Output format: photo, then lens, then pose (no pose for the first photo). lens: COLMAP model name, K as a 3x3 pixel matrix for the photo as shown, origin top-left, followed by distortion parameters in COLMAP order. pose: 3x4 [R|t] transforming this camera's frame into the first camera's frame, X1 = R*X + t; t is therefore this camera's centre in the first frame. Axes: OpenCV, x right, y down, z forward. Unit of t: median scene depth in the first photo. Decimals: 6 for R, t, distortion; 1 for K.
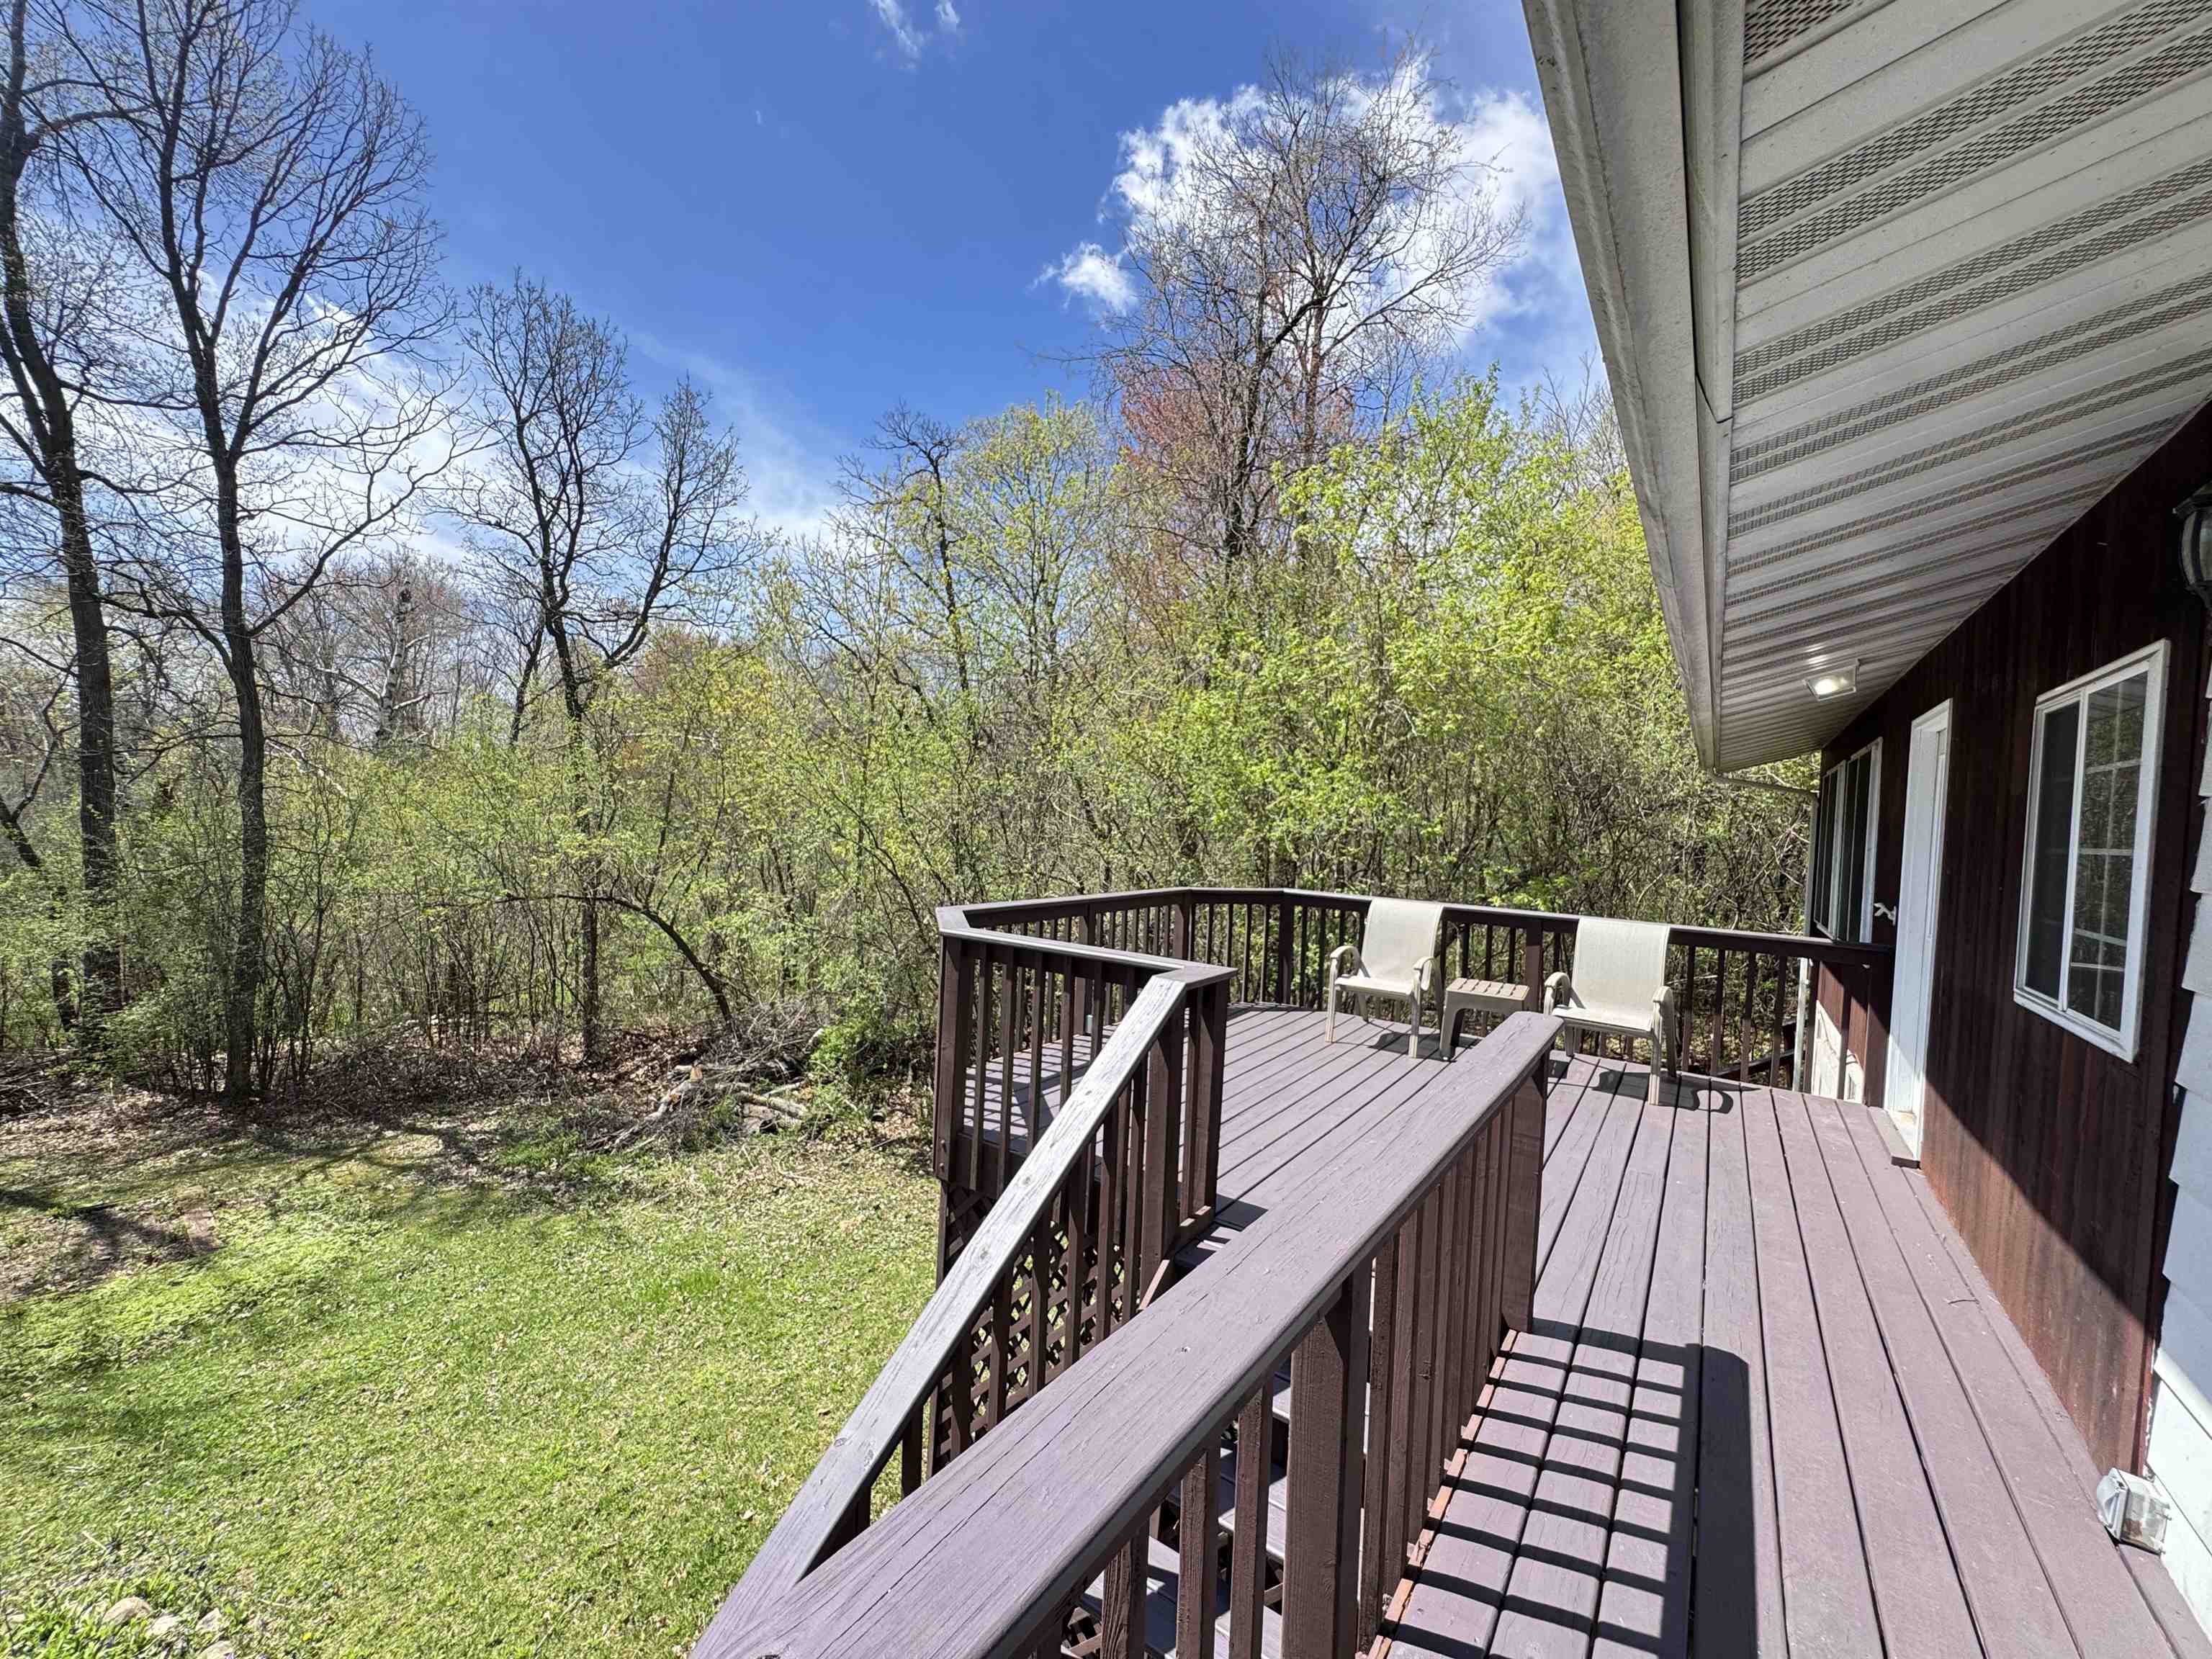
lens RADIAL K [[888.1, 0, 1104.0], [0, 888.1, 828.5], [0, 0, 1]] dist [-0.001277, 0.000355]
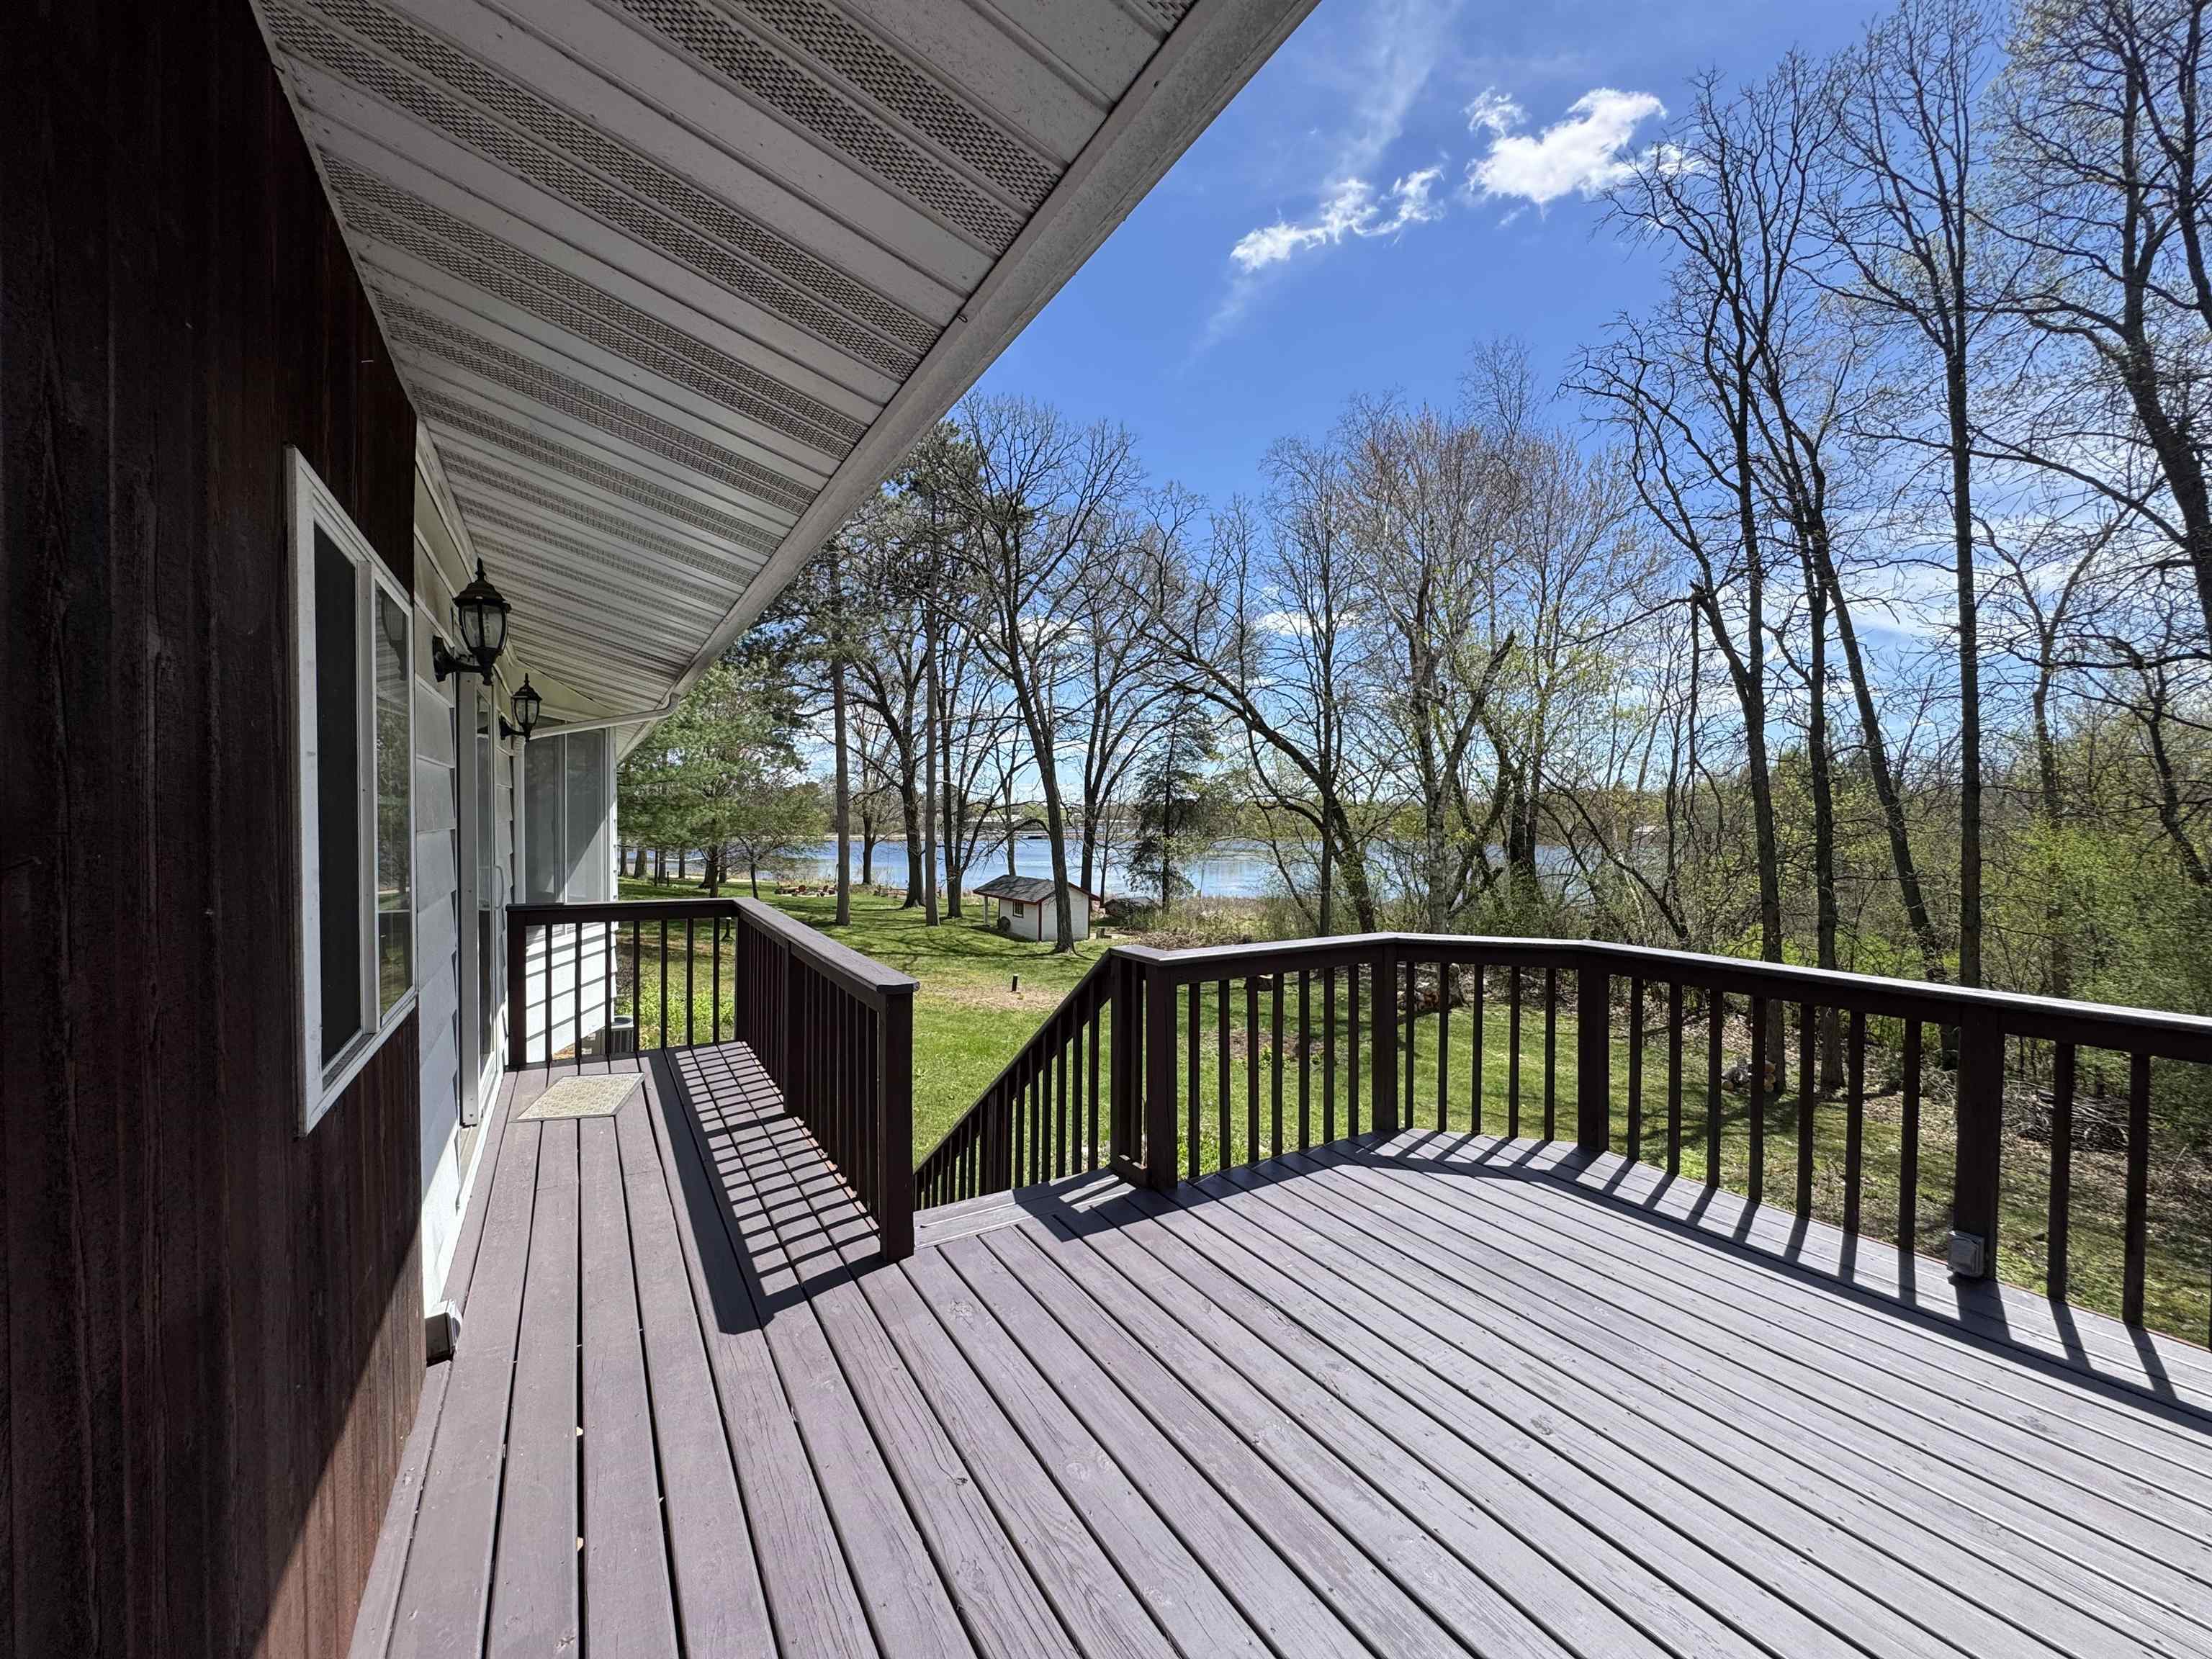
lens RADIAL K [[888.1, 0, 1104.0], [0, 888.1, 828.5], [0, 0, 1]] dist [-0.001277, 0.000355]
pose [[-0.414039, -0.039837, -0.909387, 1.520617], [-0.035649, 0.998985, -0.027531, 0.044367], [0.909561, 0.021020, -0.415039, 1.845574]]
